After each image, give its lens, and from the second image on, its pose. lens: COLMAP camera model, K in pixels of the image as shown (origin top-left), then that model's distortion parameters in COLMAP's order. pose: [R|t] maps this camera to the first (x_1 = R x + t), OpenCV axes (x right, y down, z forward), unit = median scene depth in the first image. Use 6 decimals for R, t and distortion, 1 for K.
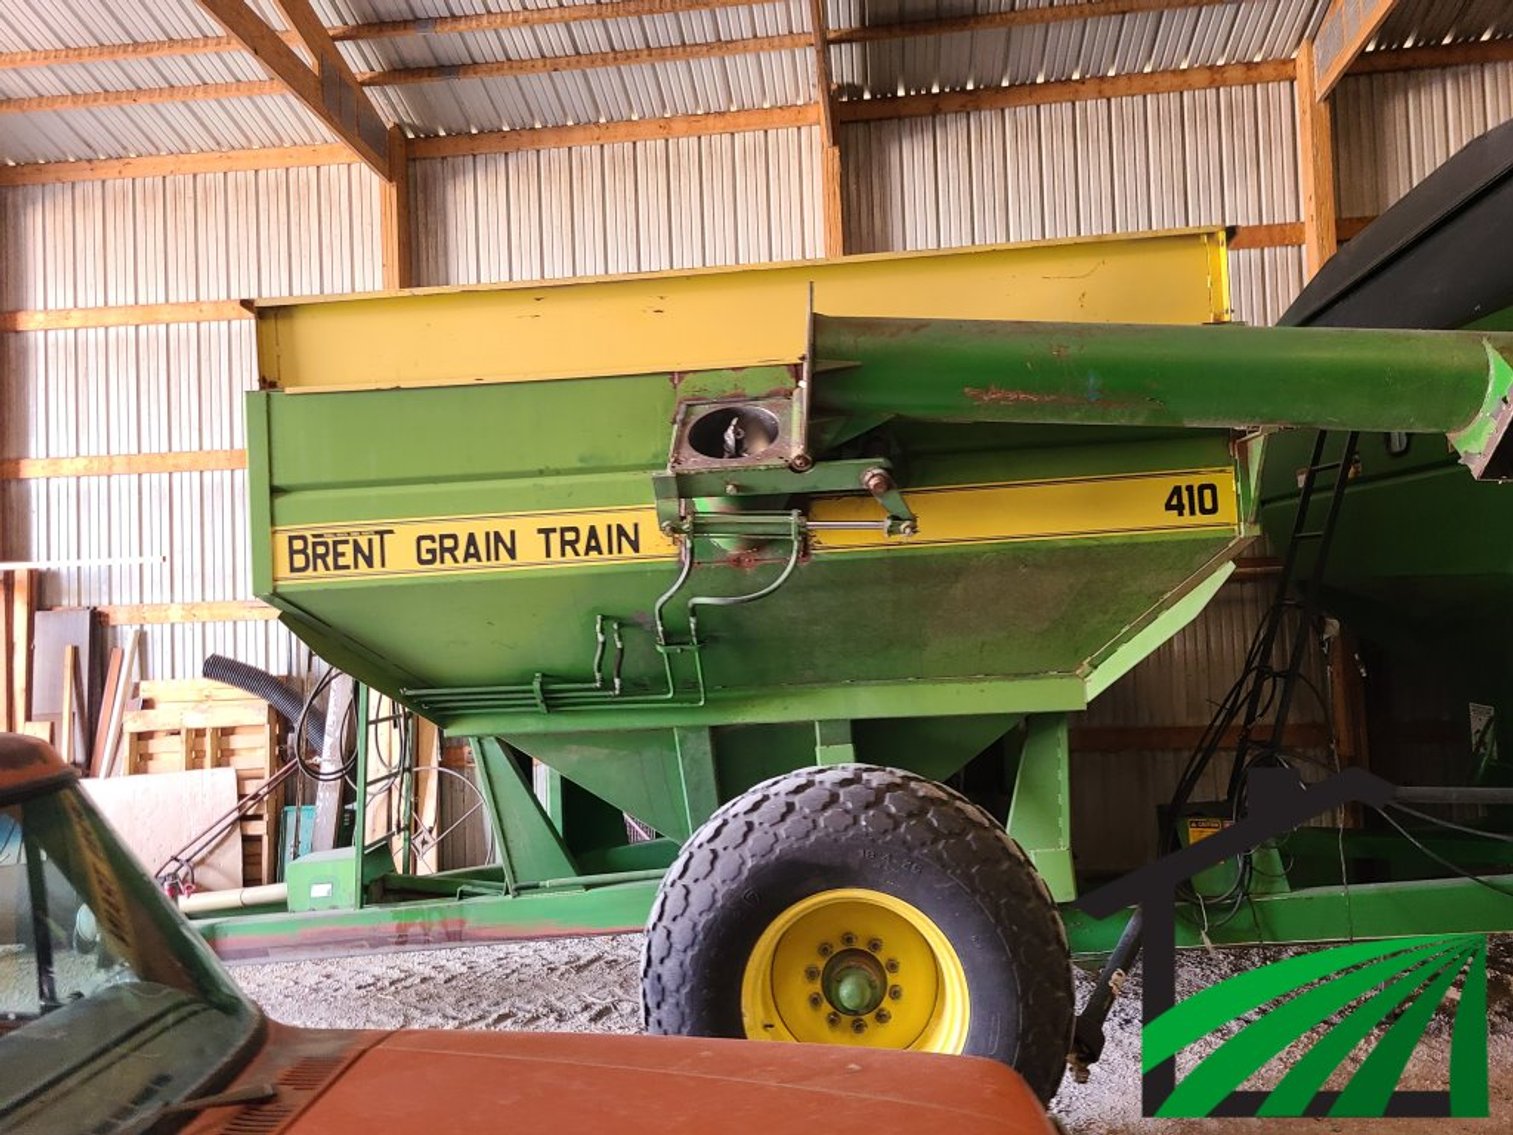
lens RADIAL K [[1114.5, 0, 761.0], [0, 1114.5, 563.6], [0, 0, 1]] dist [0.042057, -0.017910]
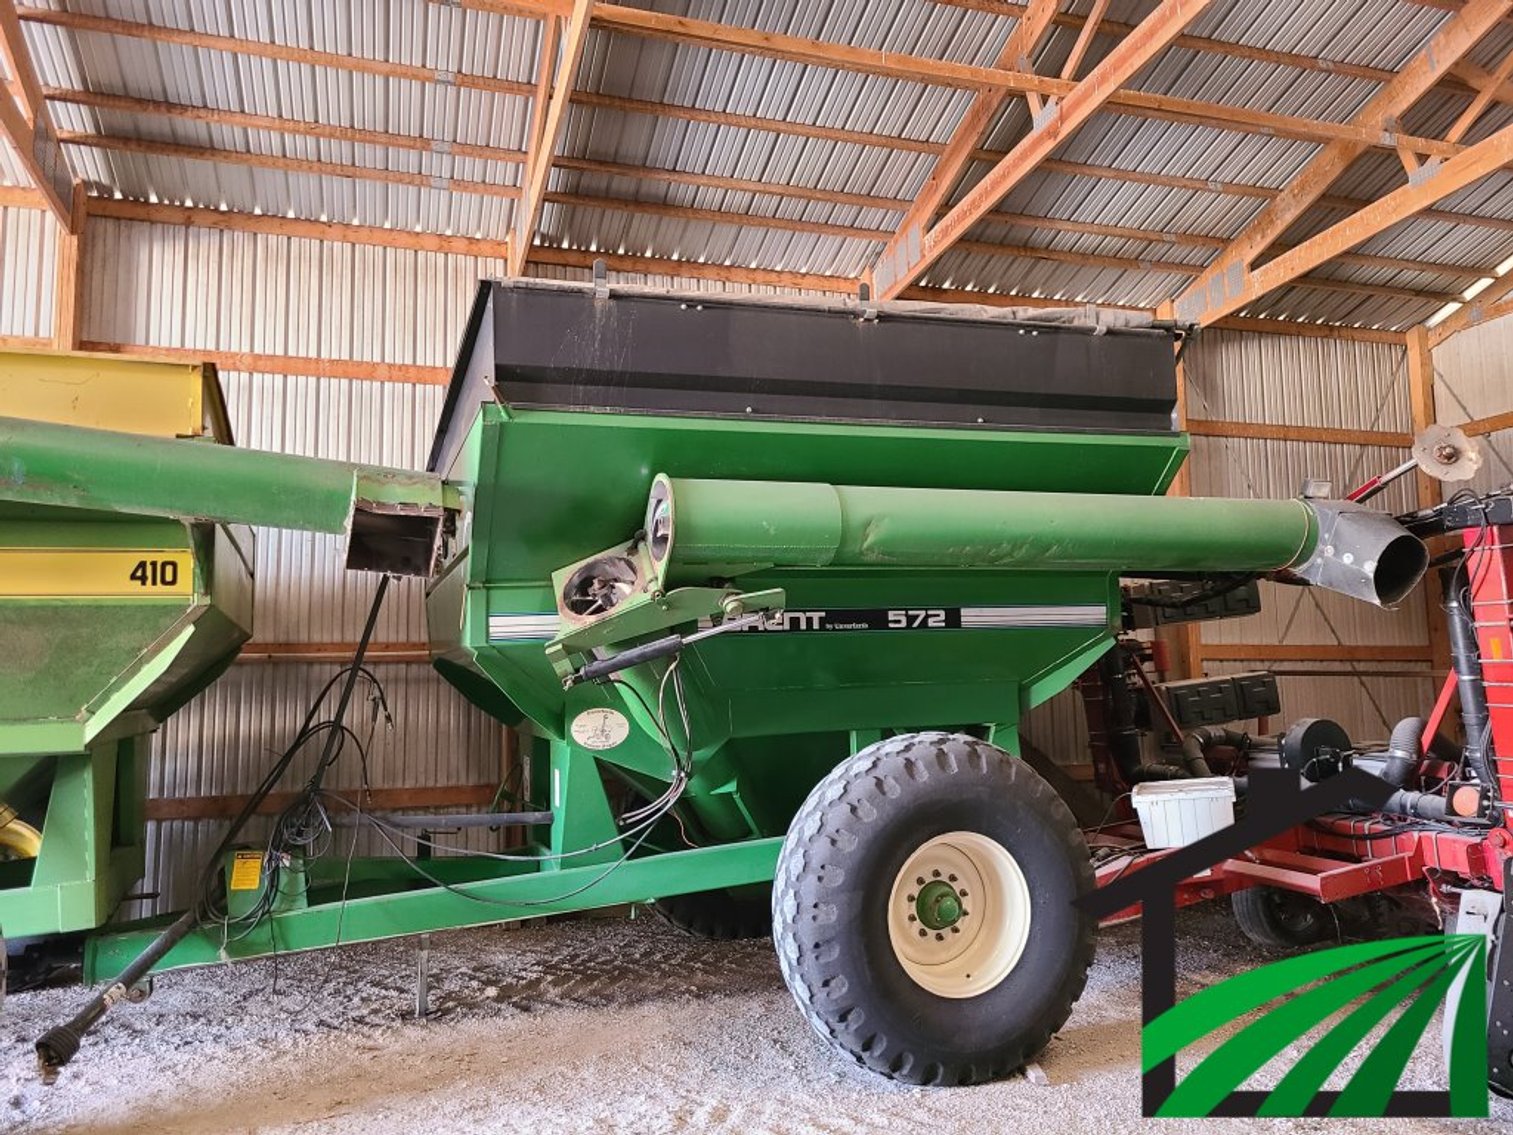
lens RADIAL K [[1114.5, 0, 753.7], [0, 1114.5, 568.0], [0, 0, 1]] dist [0.042057, -0.017910]
pose [[0.917693, 0.072939, 0.390537, 0.273625], [-0.038505, 0.994704, -0.095297, 0.016519], [-0.395420, 0.072416, 0.915641, -0.214208]]
